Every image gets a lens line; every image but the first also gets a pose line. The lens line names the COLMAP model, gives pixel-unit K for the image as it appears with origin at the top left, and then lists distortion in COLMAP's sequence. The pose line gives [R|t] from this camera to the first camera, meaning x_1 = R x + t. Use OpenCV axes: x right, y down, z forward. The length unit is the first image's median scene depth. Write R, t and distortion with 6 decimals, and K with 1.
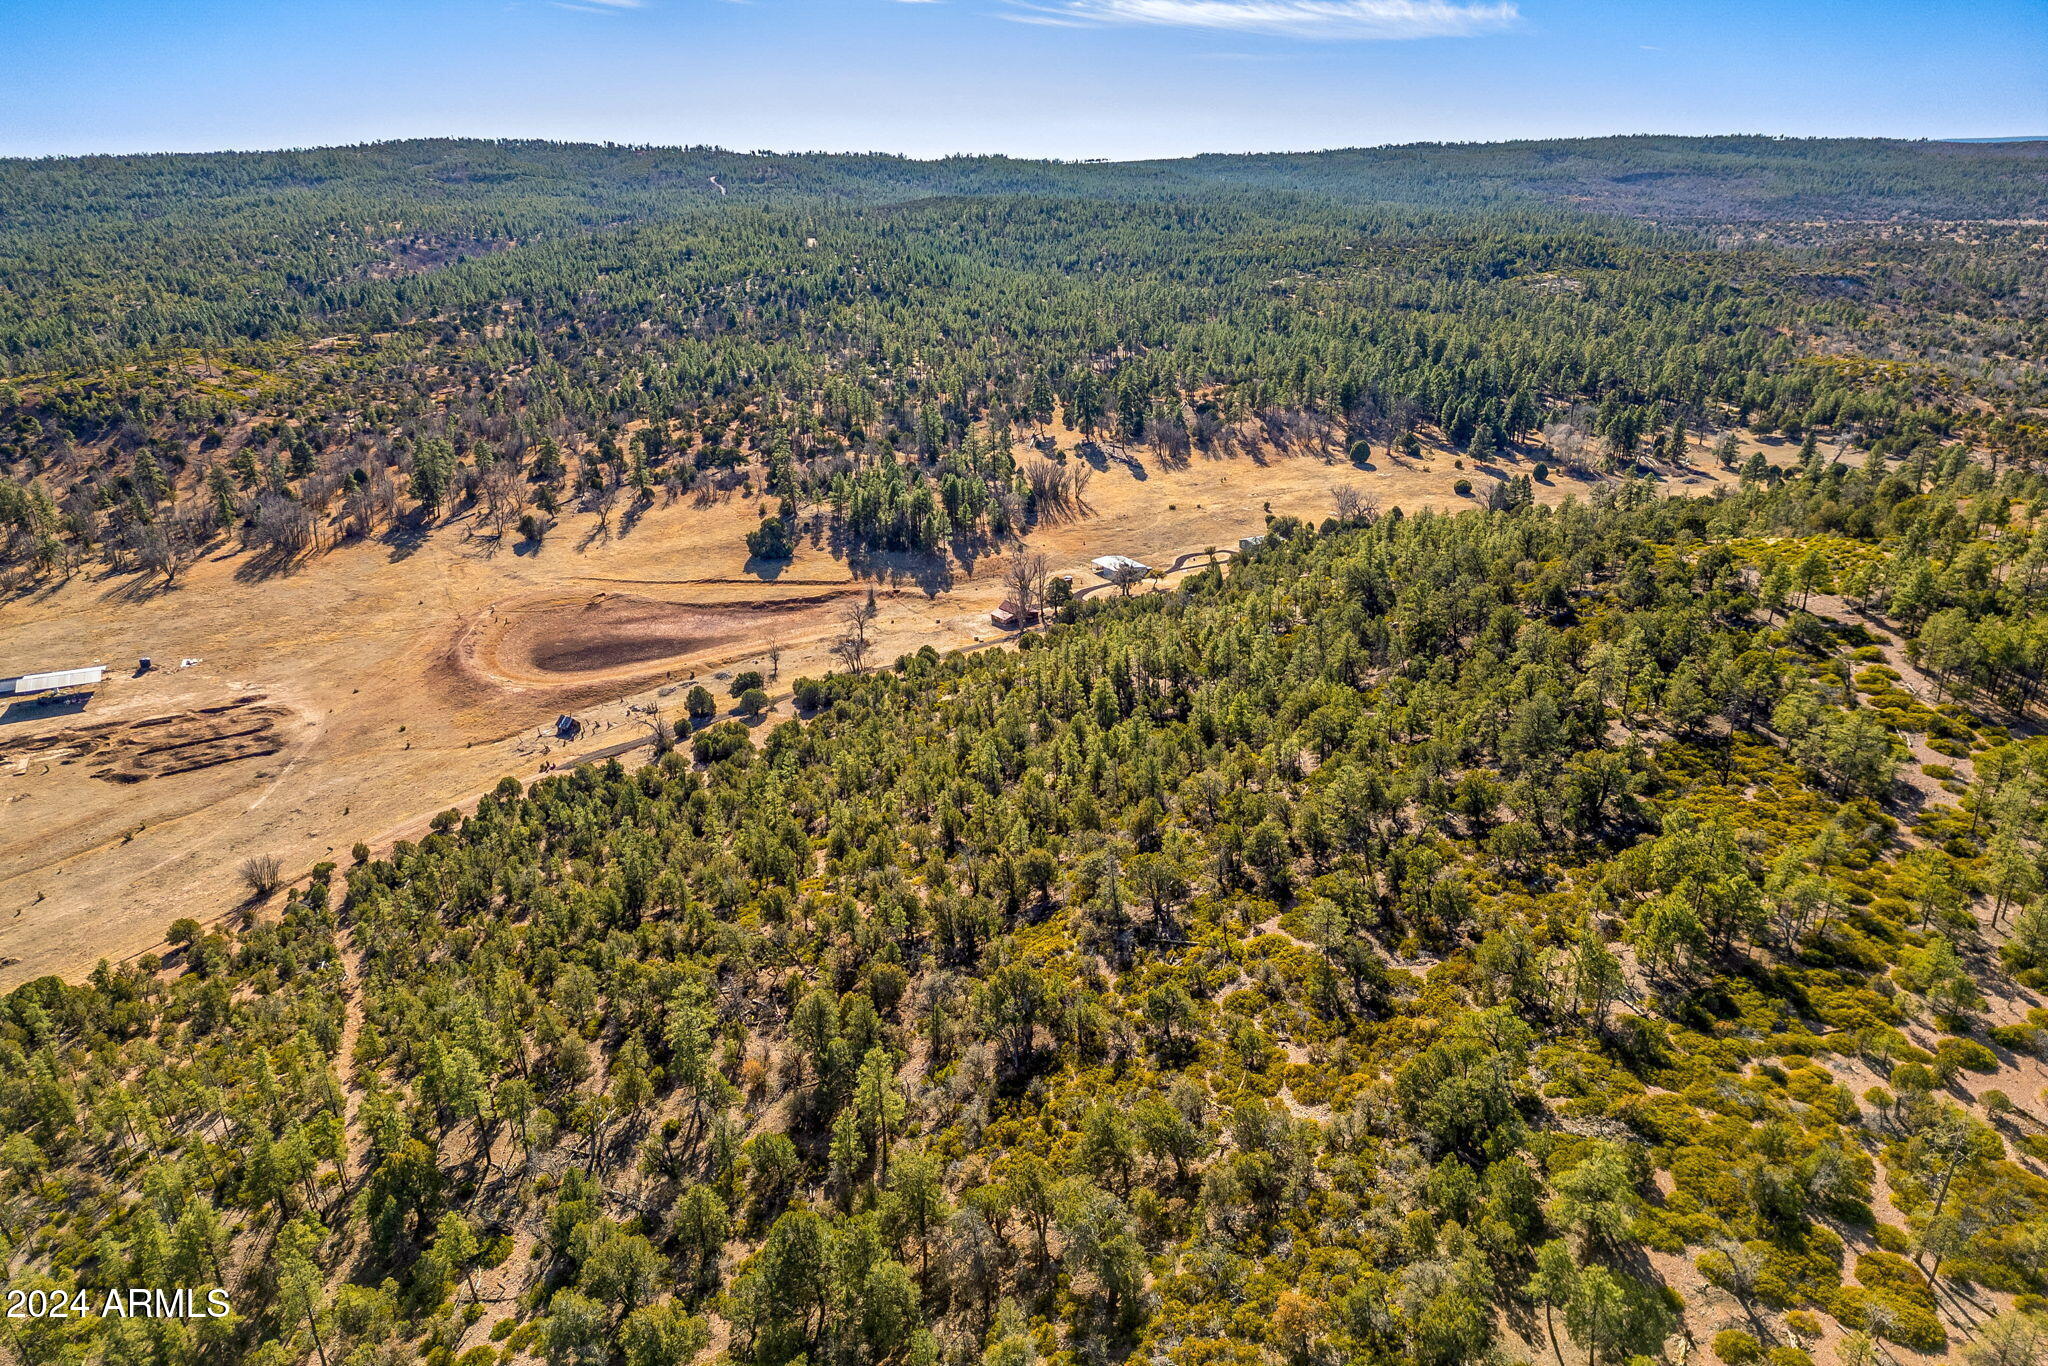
lens RADIAL K [[1431.2, 0, 1024.0], [0, 1431.2, 683.0], [0, 0, 1]] dist [0.110562, -0.121139]
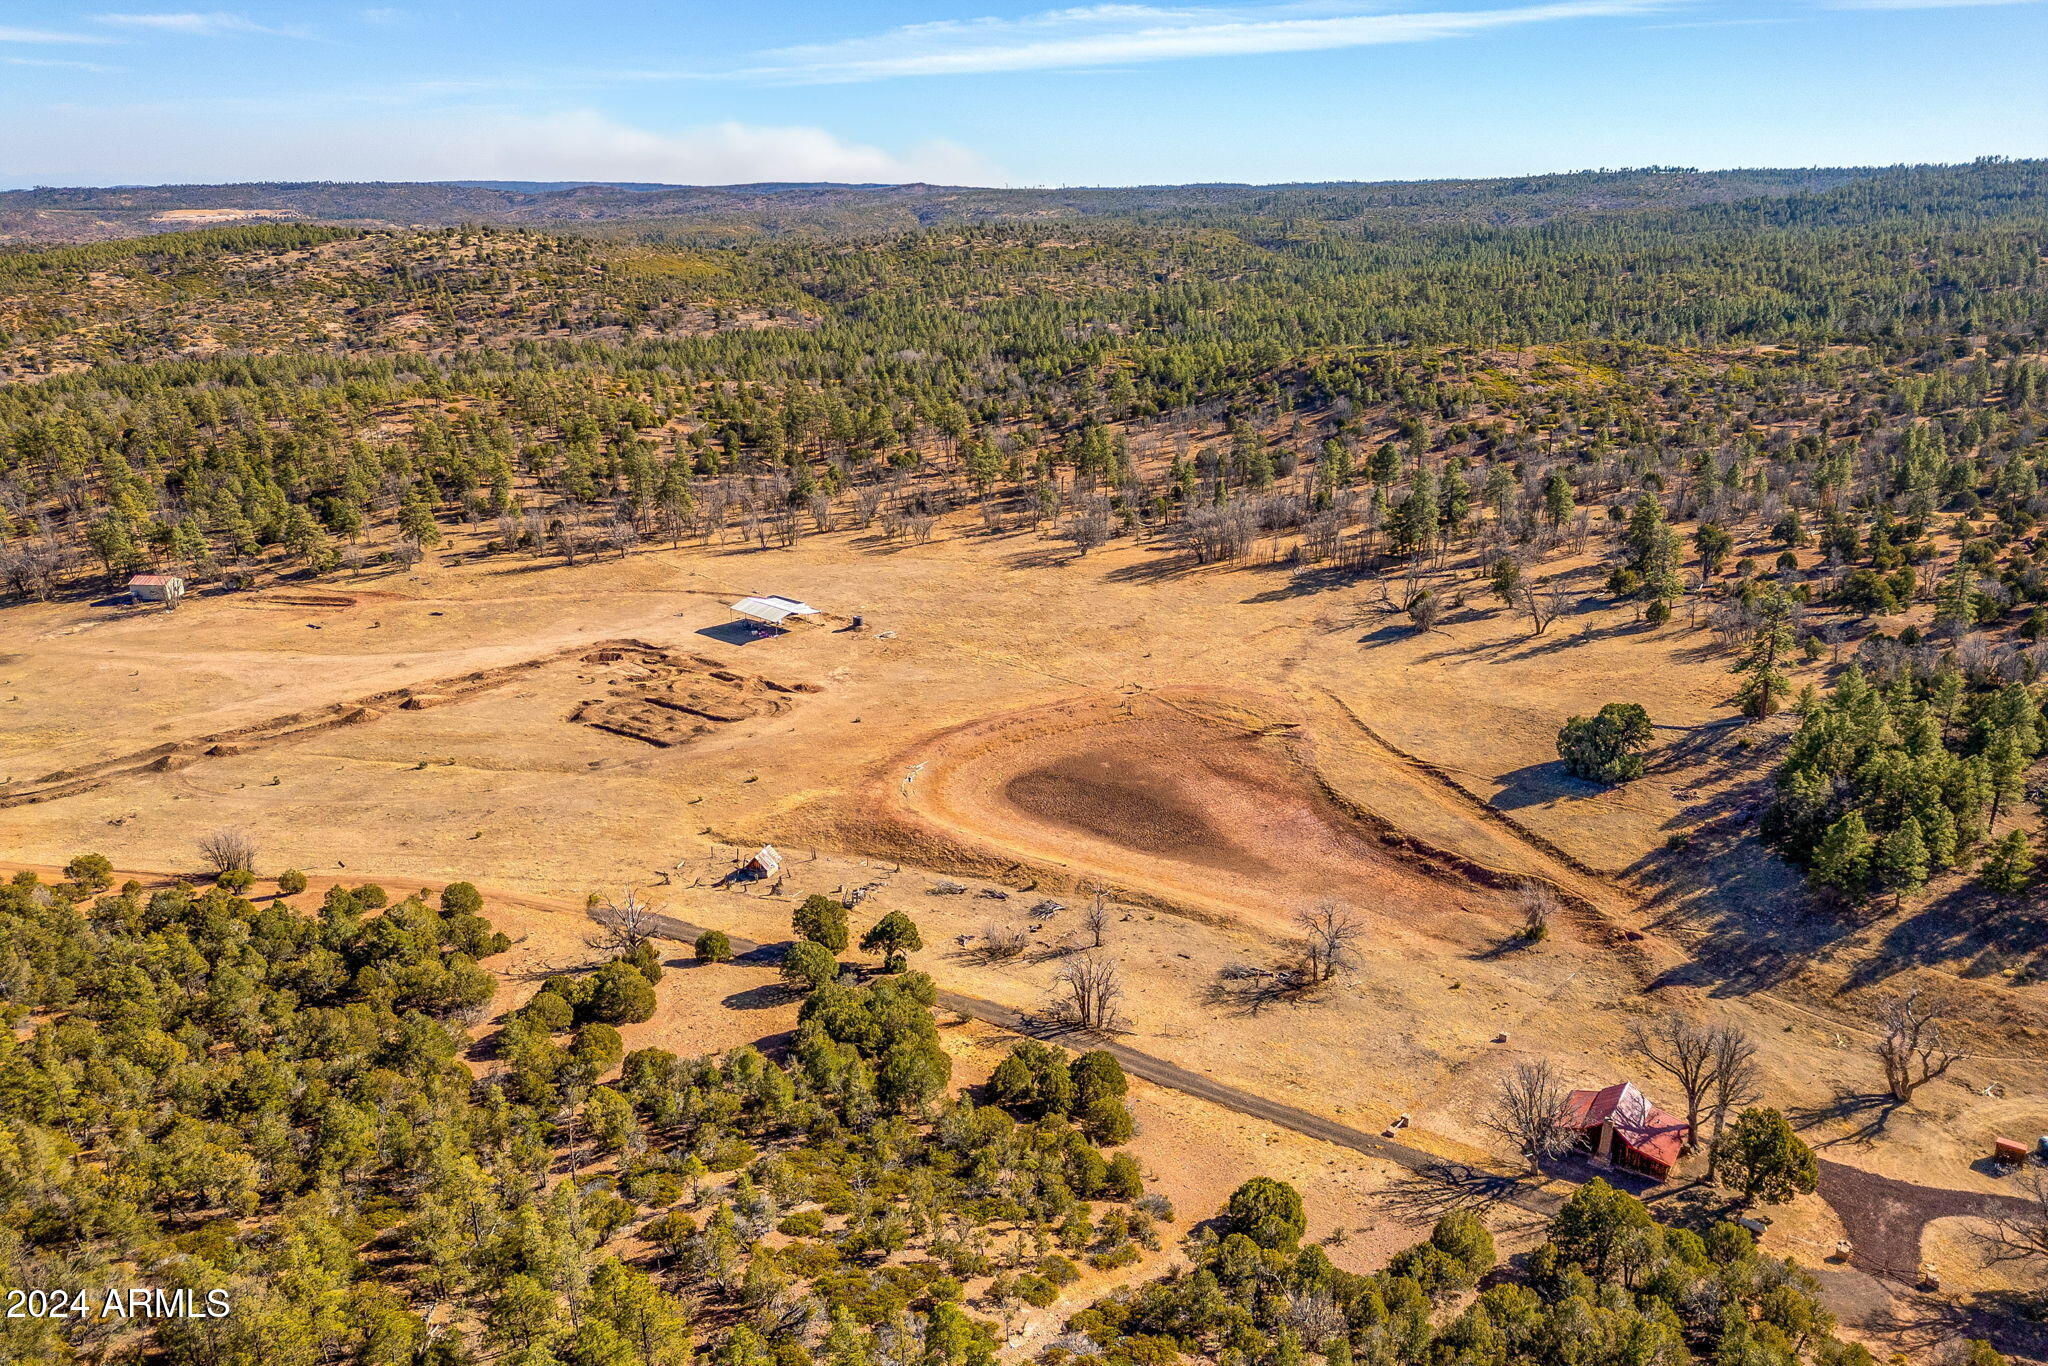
lens RADIAL K [[1436.1, 0, 1024.0], [0, 1436.1, 683.0], [0, 0, 1]] dist [0.156817, -0.220900]
pose [[0.367371, 0.309531, -0.877057, 0.174211], [-0.323670, 0.926600, 0.191440, -0.132276], [0.871938, 0.213548, 0.440592, 0.503783]]
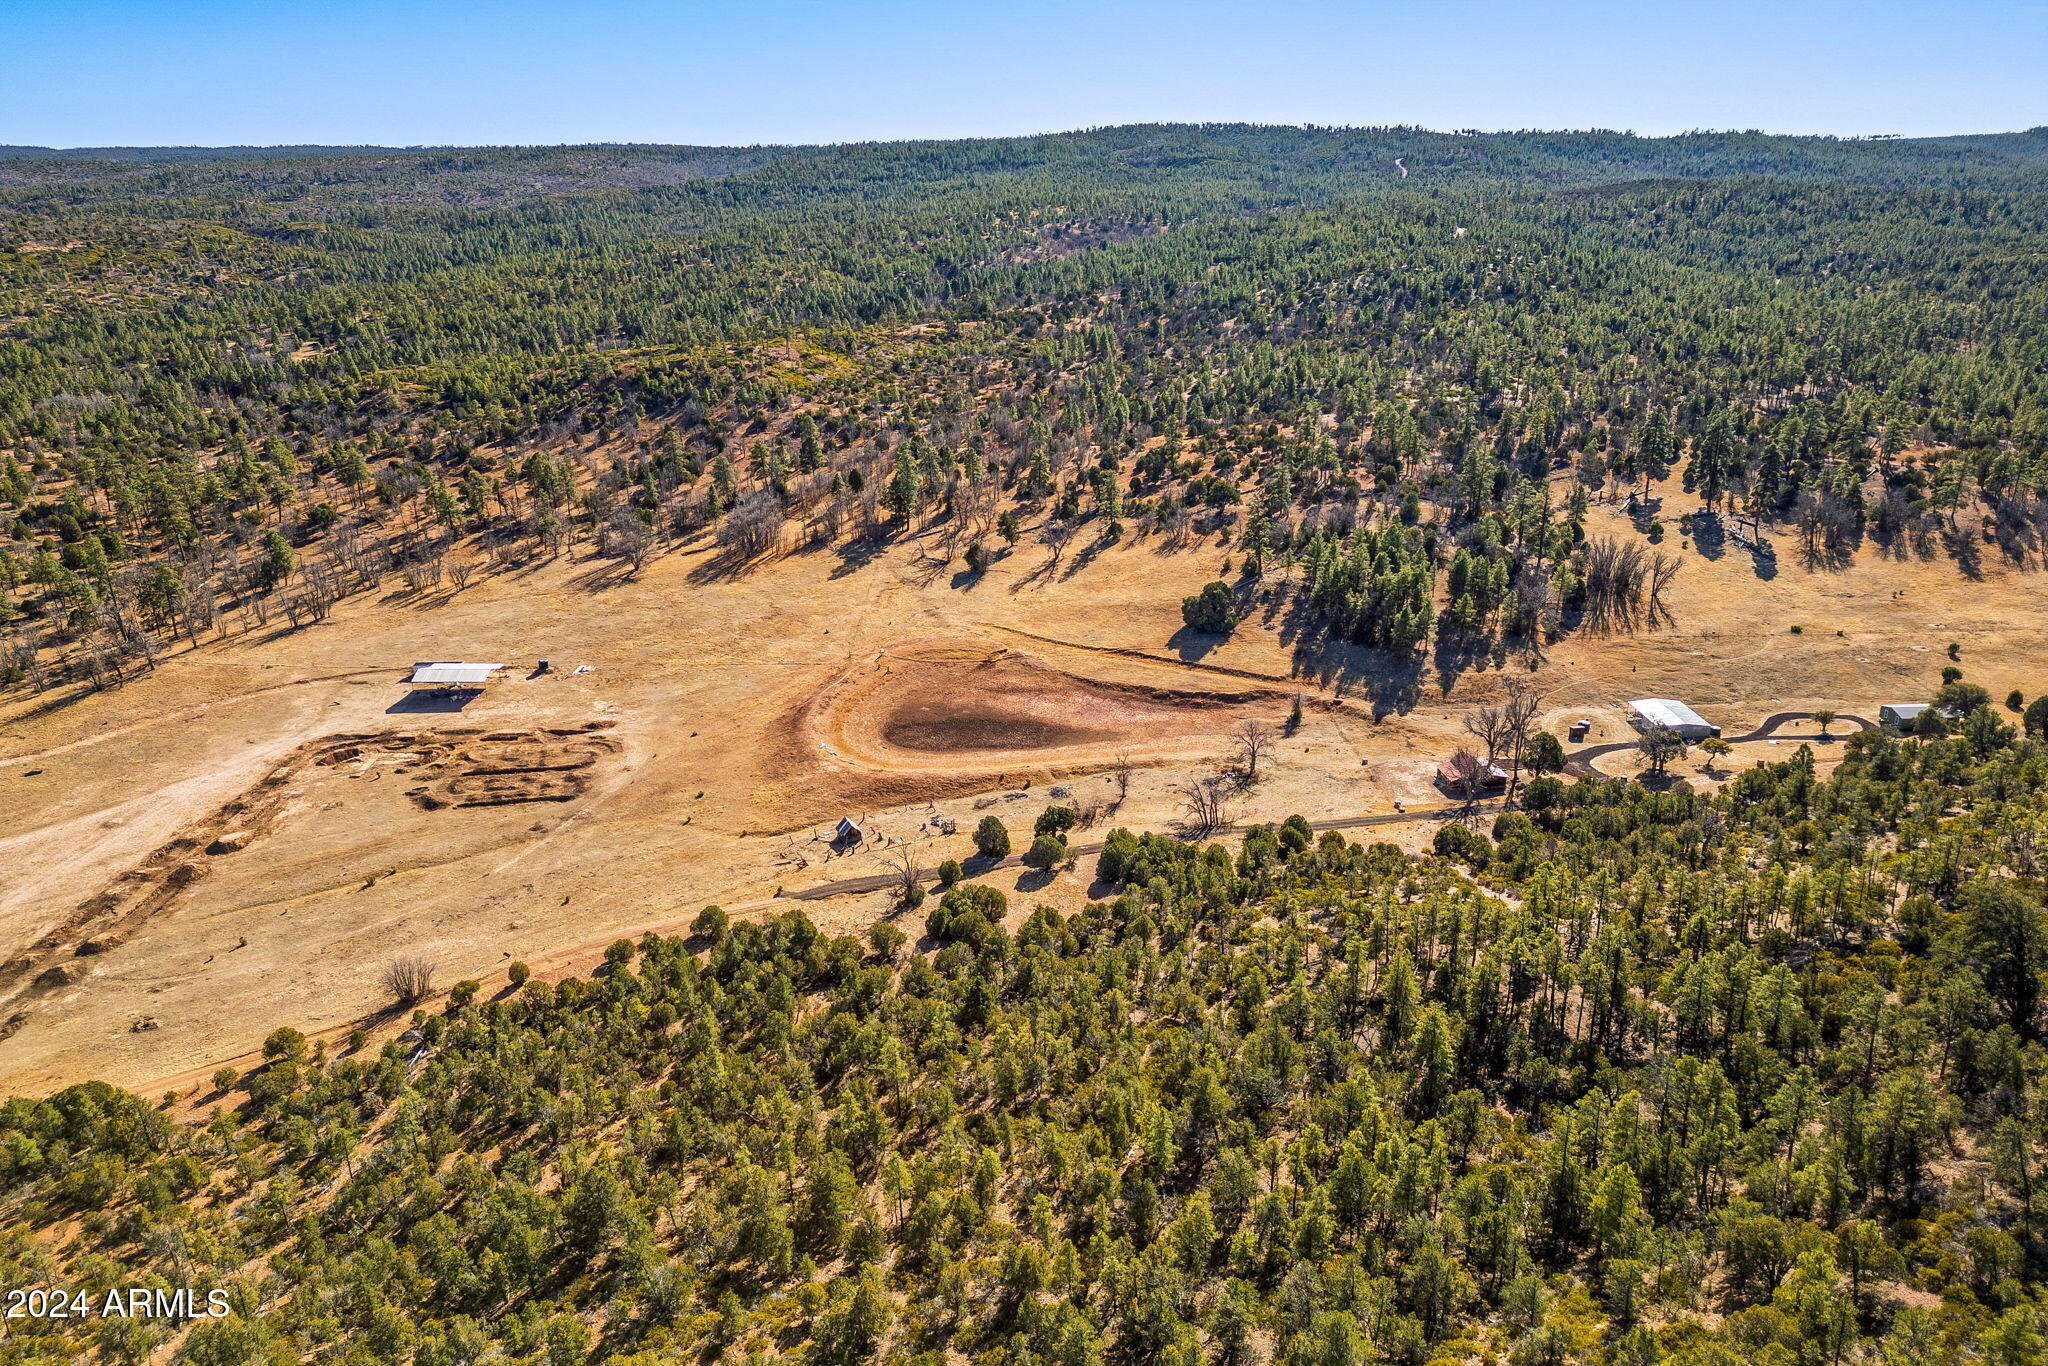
lens RADIAL K [[1431.2, 0, 1024.0], [0, 1431.2, 683.0], [0, 0, 1]] dist [0.110562, -0.121139]
pose [[0.894331, 0.158941, -0.418223, 0.066507], [-0.154201, 0.986998, 0.045354, -0.068040], [0.419994, 0.023929, 0.907211, 0.186248]]
